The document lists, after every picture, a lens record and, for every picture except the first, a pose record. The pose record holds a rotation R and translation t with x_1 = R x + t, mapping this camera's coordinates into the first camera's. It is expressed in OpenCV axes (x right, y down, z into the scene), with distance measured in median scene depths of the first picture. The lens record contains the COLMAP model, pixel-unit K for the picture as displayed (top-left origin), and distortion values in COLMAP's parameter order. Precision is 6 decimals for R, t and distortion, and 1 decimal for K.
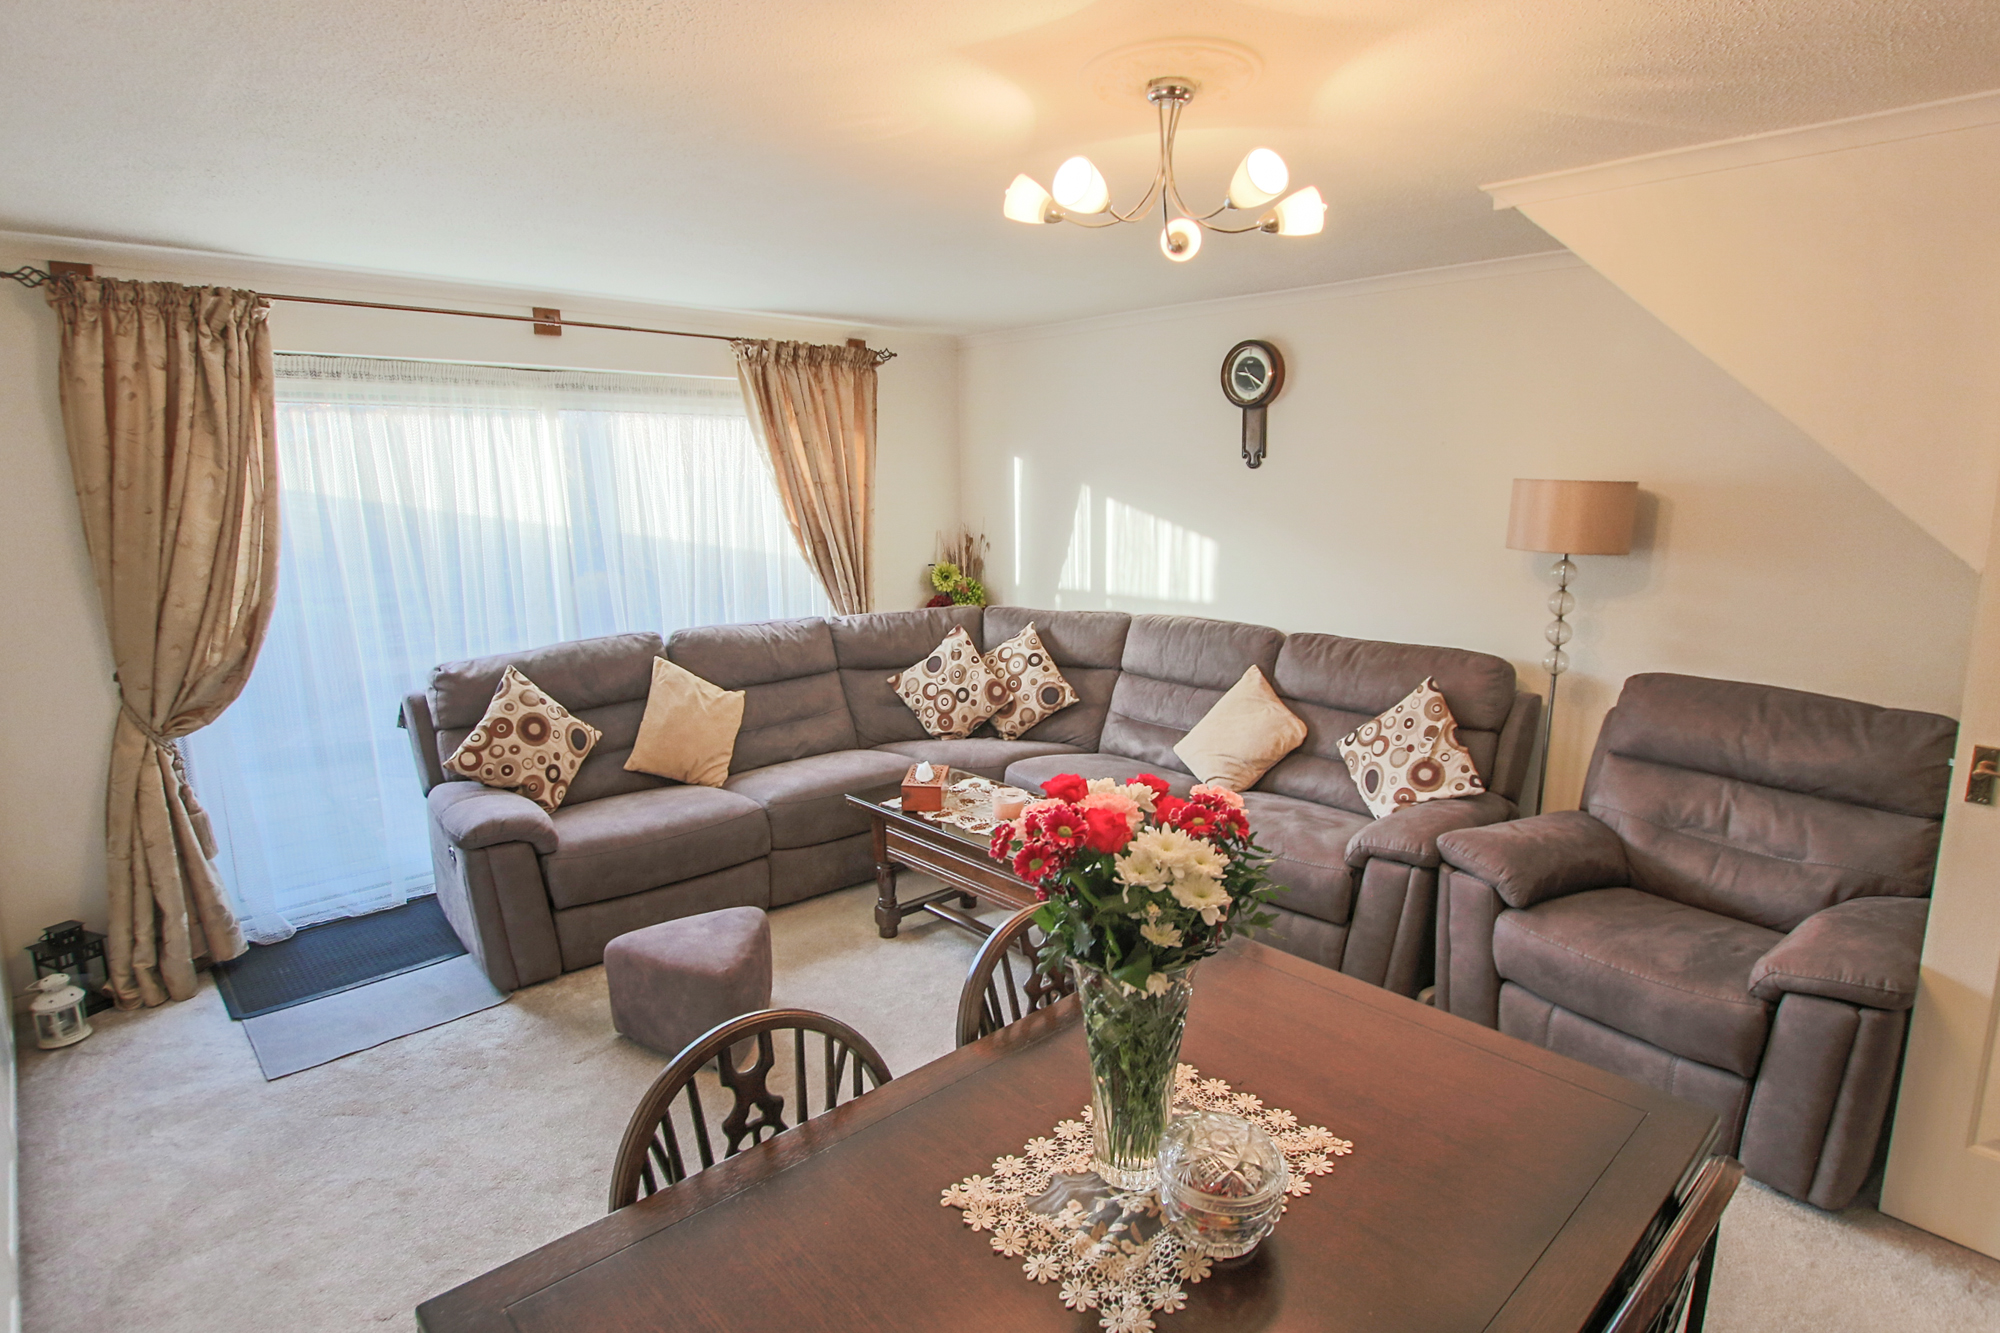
lens RADIAL K [[1090.7, 0, 971.1], [0, 1090.7, 670.9], [0, 0, 1]] dist [-0.033725, 0.001069]
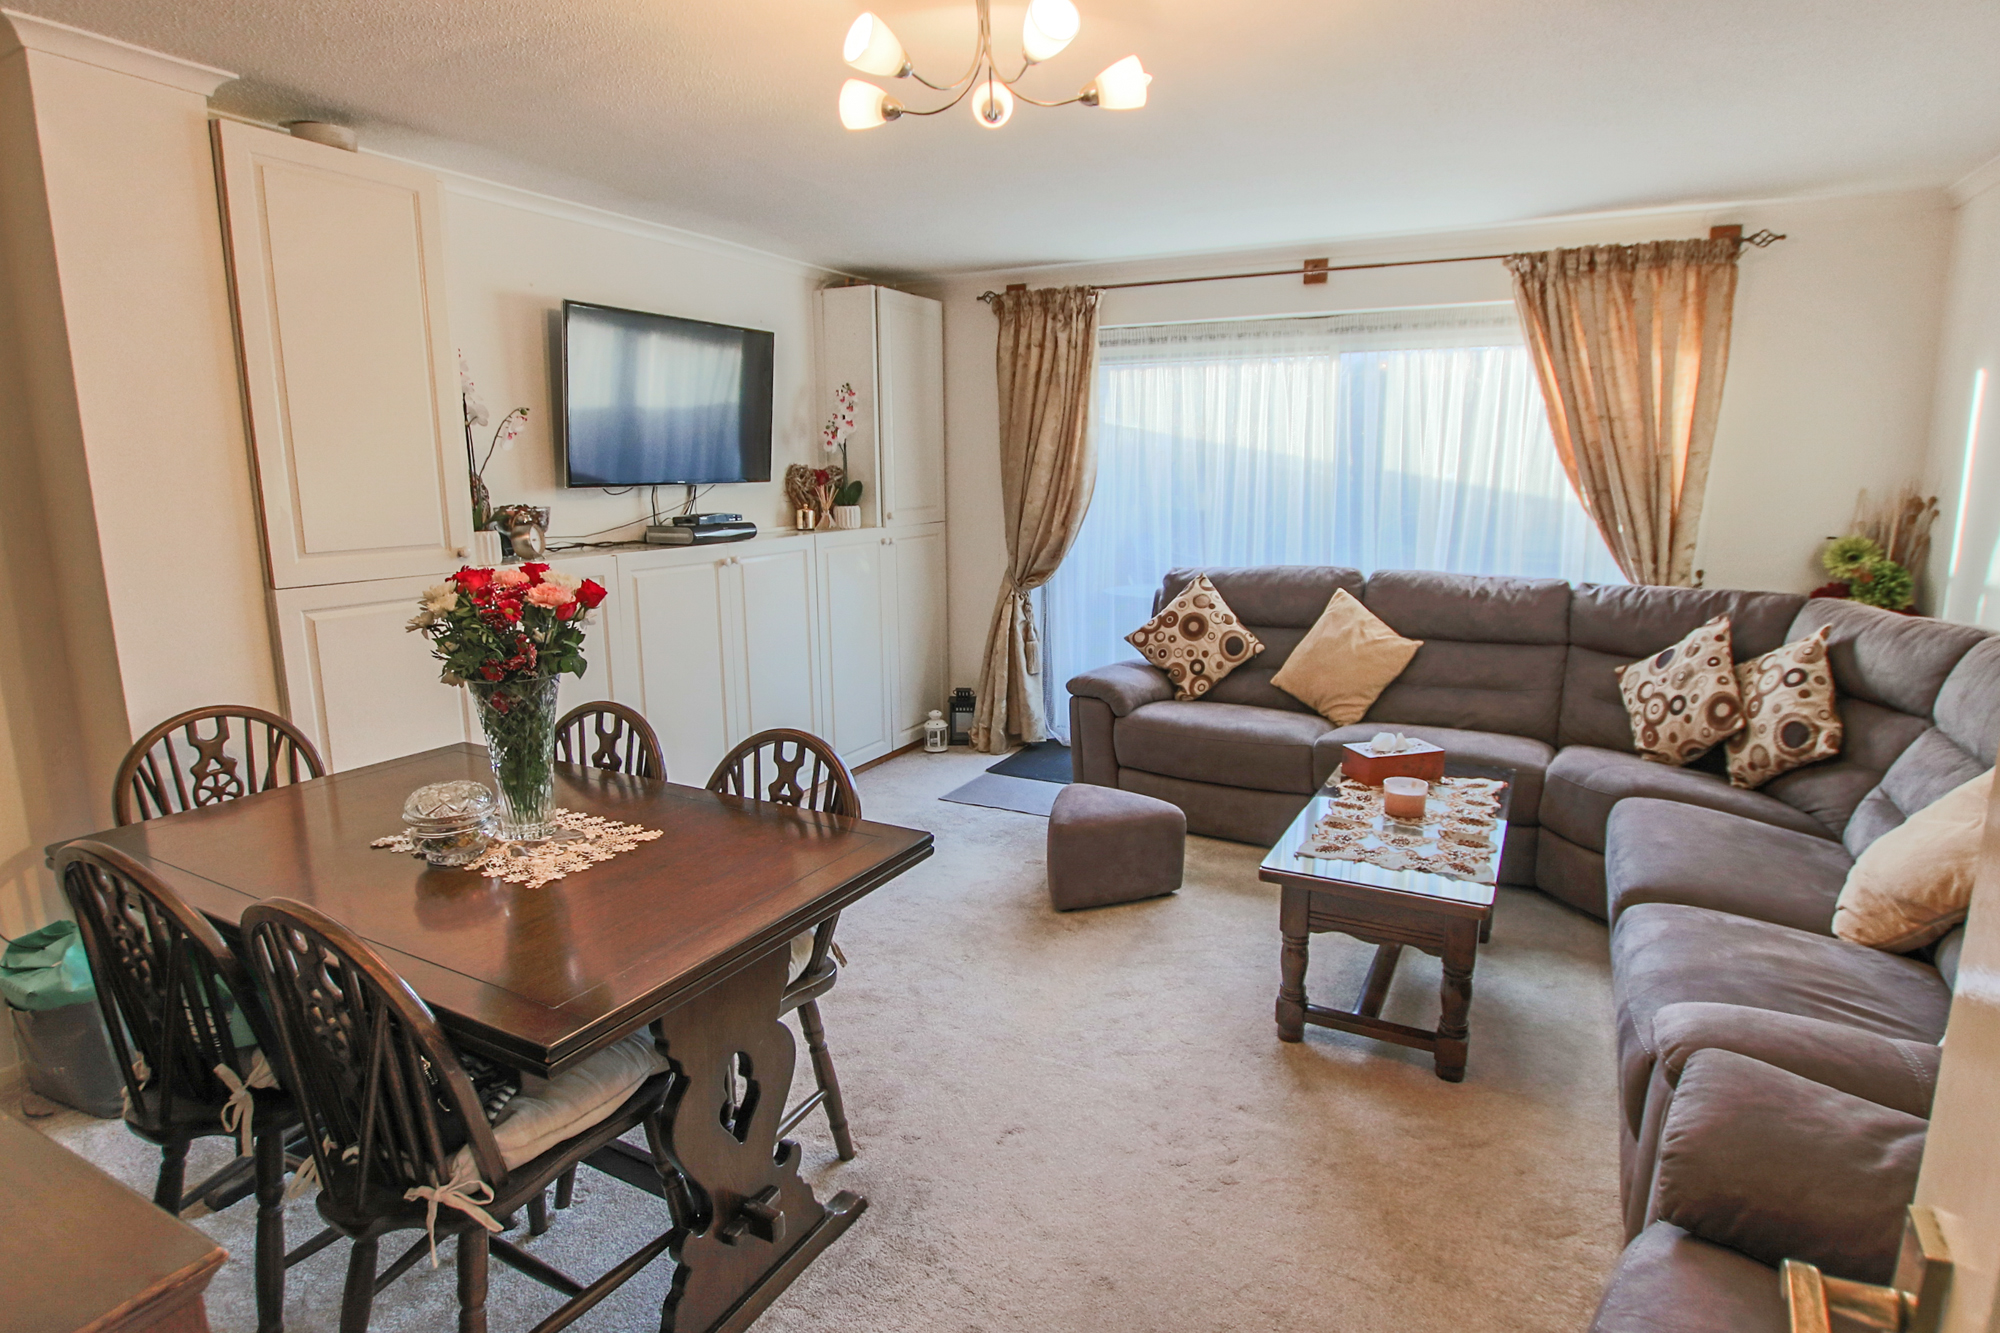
lens RADIAL K [[1090.7, 0, 971.1], [0, 1090.7, 670.9], [0, 0, 1]] dist [-0.033725, 0.001069]
pose [[0.266502, 0.181631, -0.946566, 0.581974], [-0.172407, 0.975228, 0.138590, -0.019420], [0.948289, 0.126260, 0.291214, 0.375514]]
